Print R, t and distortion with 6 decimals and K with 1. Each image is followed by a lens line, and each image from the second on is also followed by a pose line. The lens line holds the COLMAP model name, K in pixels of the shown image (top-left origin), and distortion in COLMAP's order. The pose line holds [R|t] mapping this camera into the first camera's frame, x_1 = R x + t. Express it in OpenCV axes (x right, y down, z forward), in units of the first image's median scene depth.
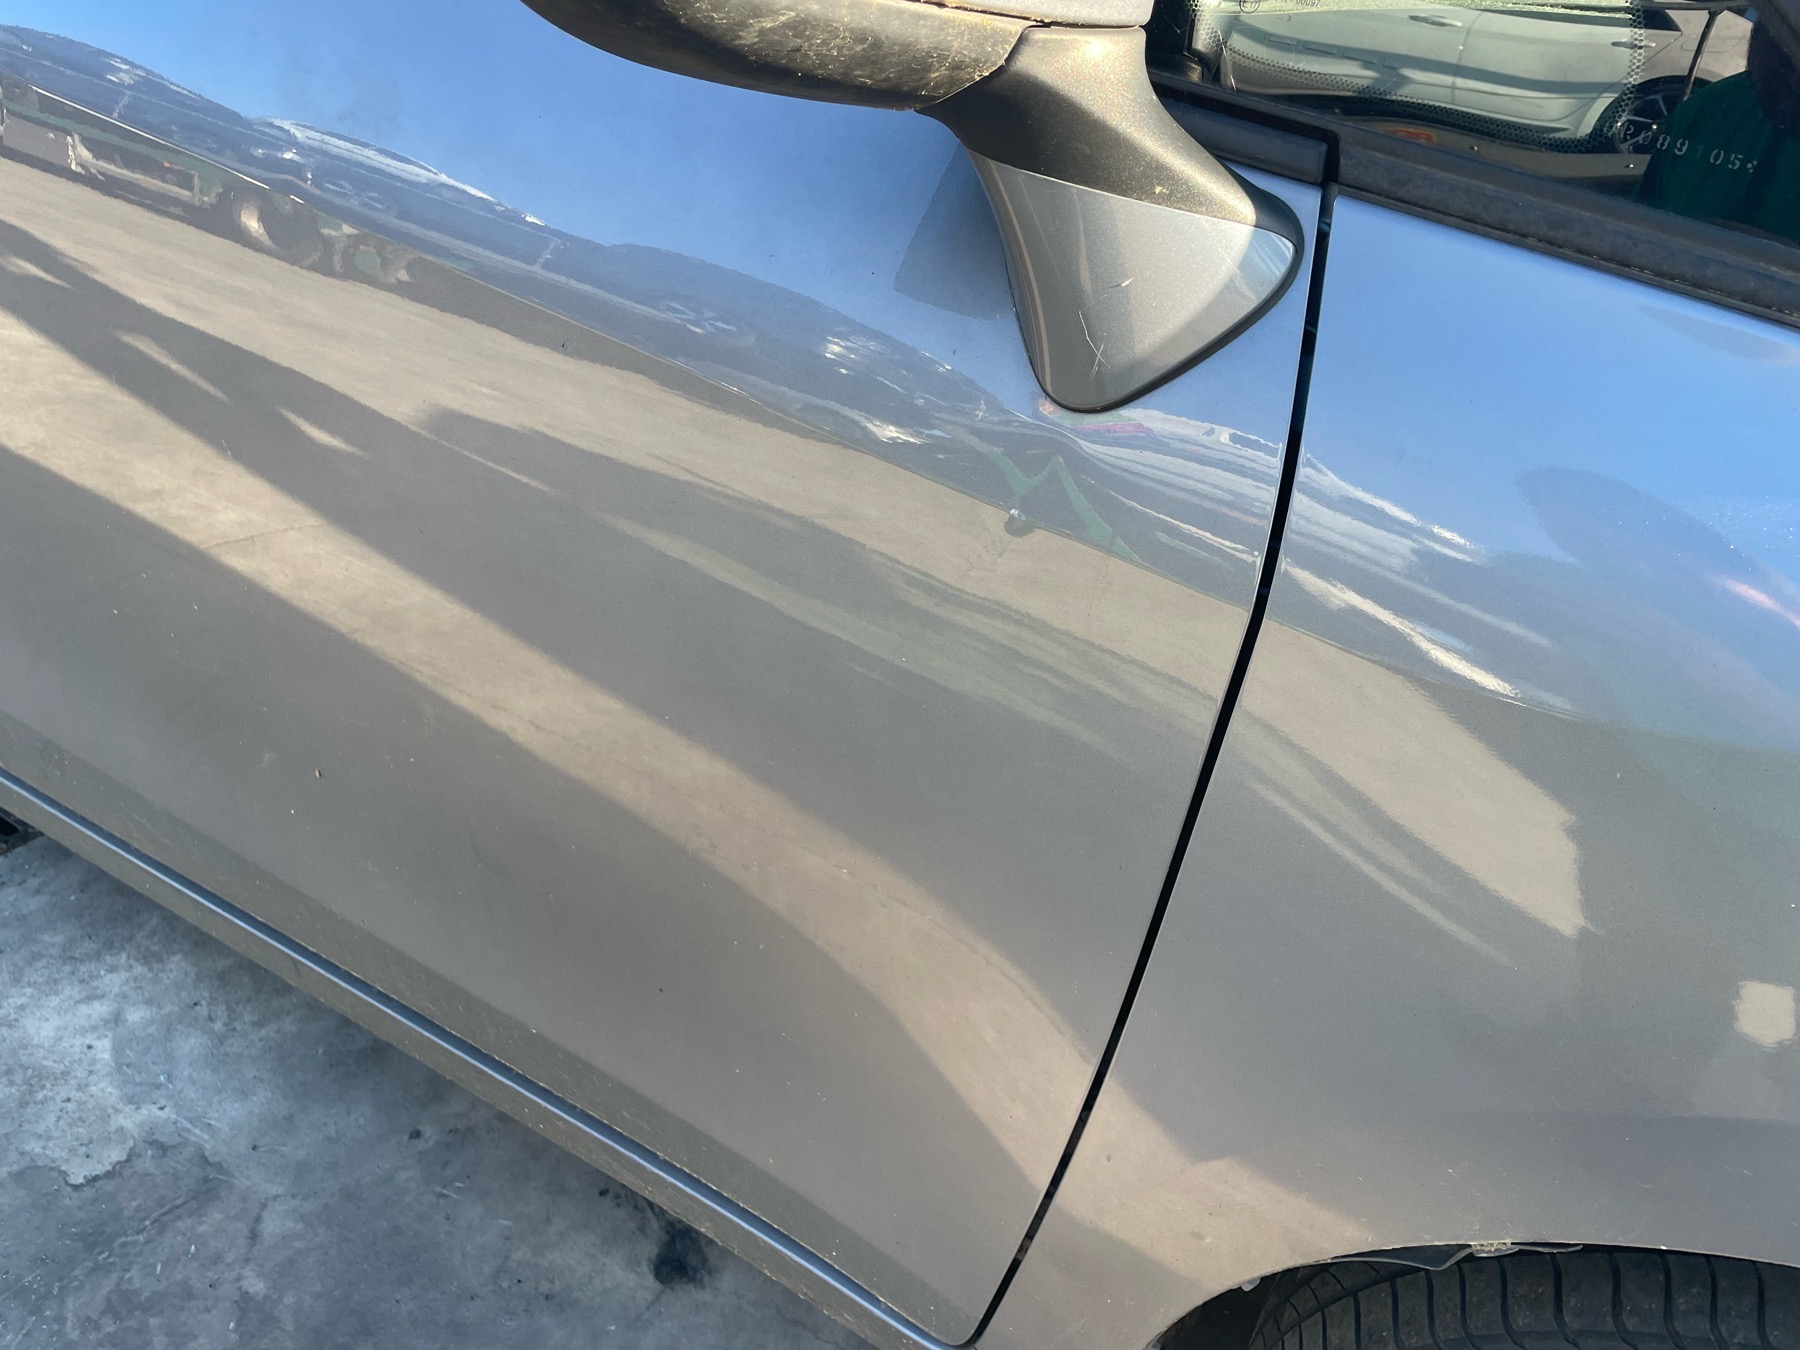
lens RADIAL K [[1357.1, 0, 893.2], [0, 1357.1, 683.1], [0, 0, 1]] dist [0.076231, -0.102418]
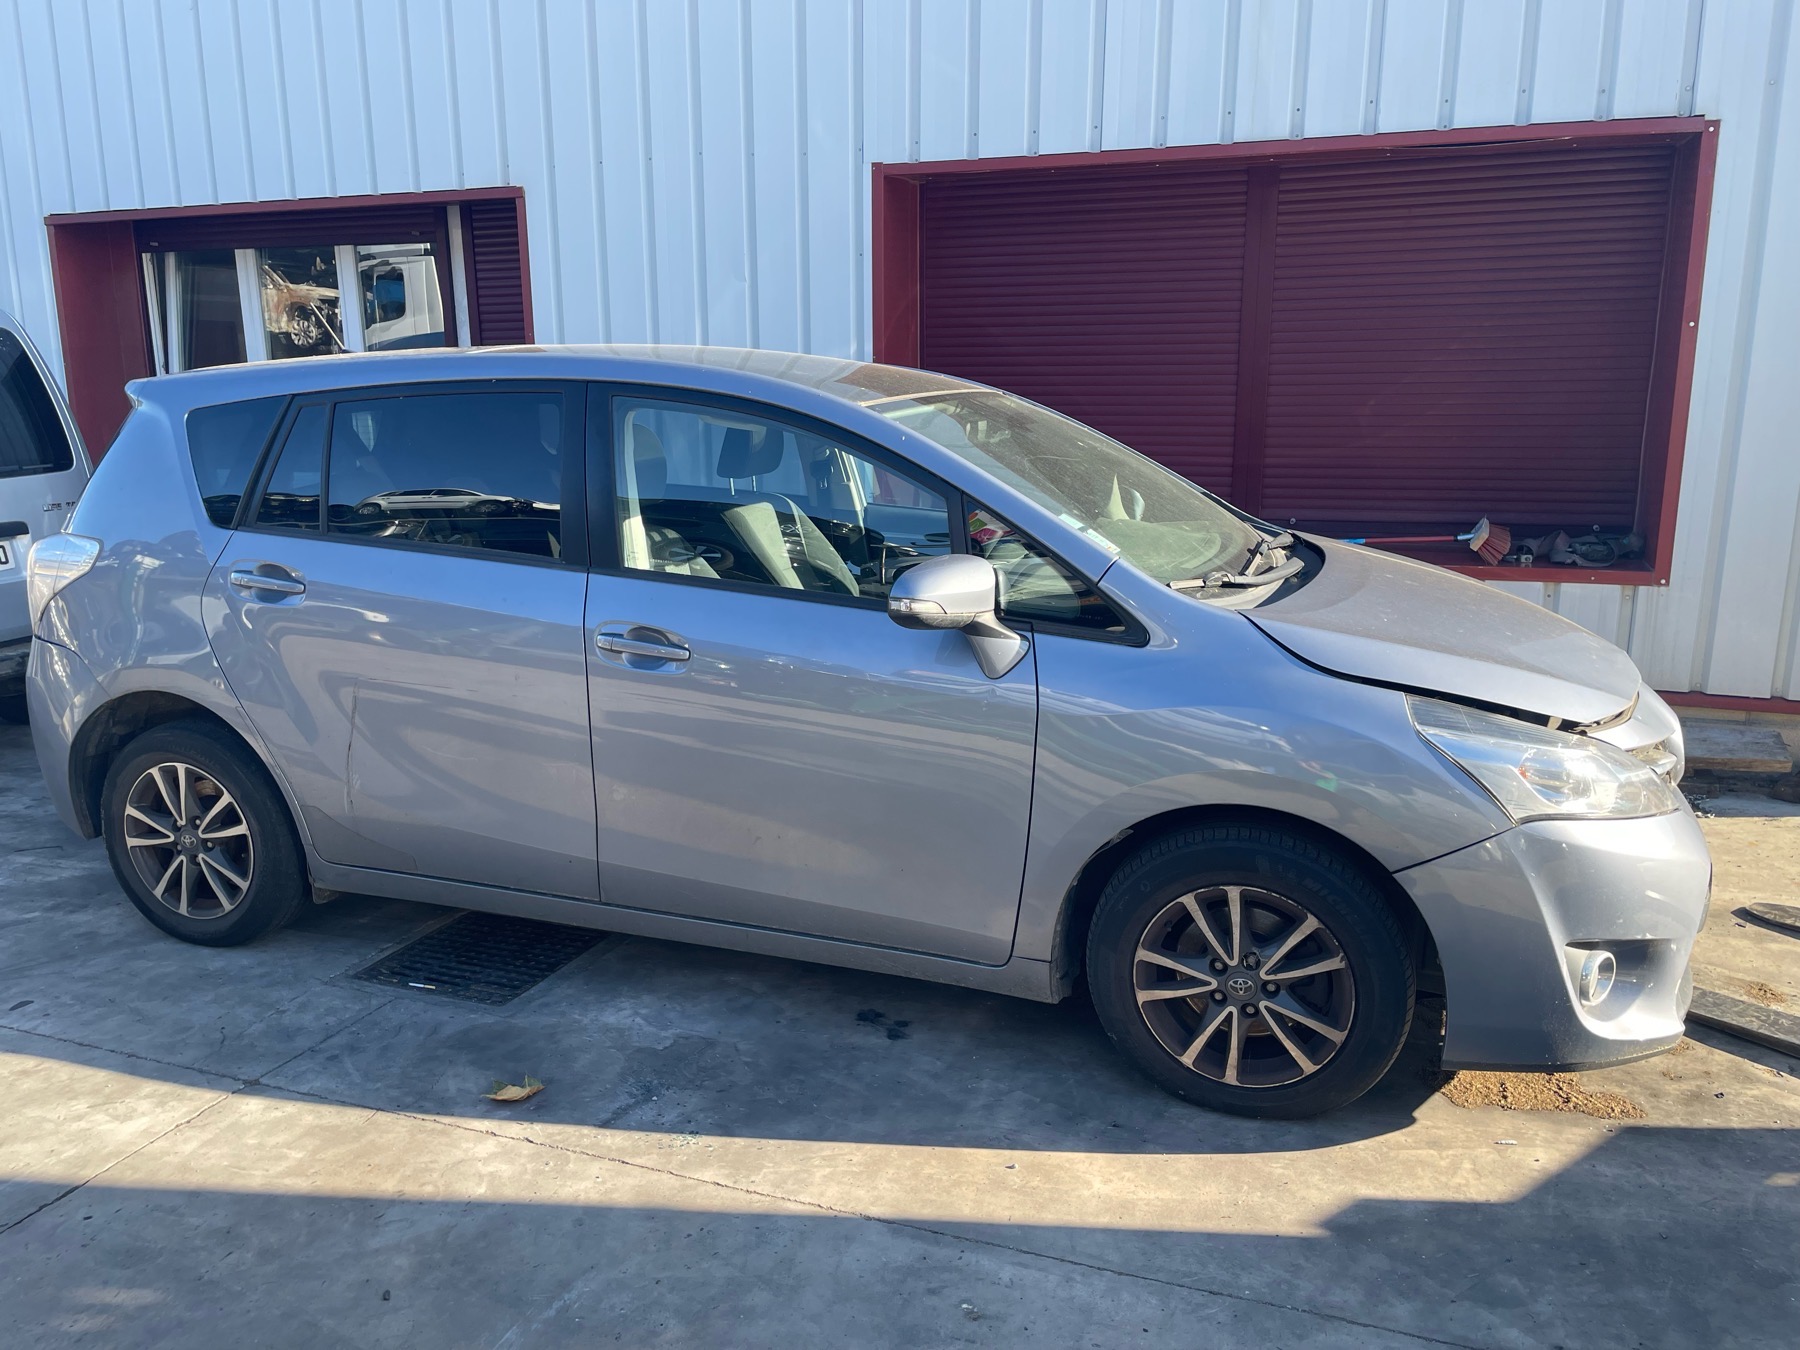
lens RADIAL K [[1323.2, 0, 927.8], [0, 1323.2, 681.0], [0, 0, 1]] dist [0.057329, -0.003400]
pose [[0.975985, -0.145536, 0.162090, -0.408034], [0.188364, 0.937572, -0.292365, 0.538412], [-0.109422, 0.315876, 0.942470, -1.618473]]
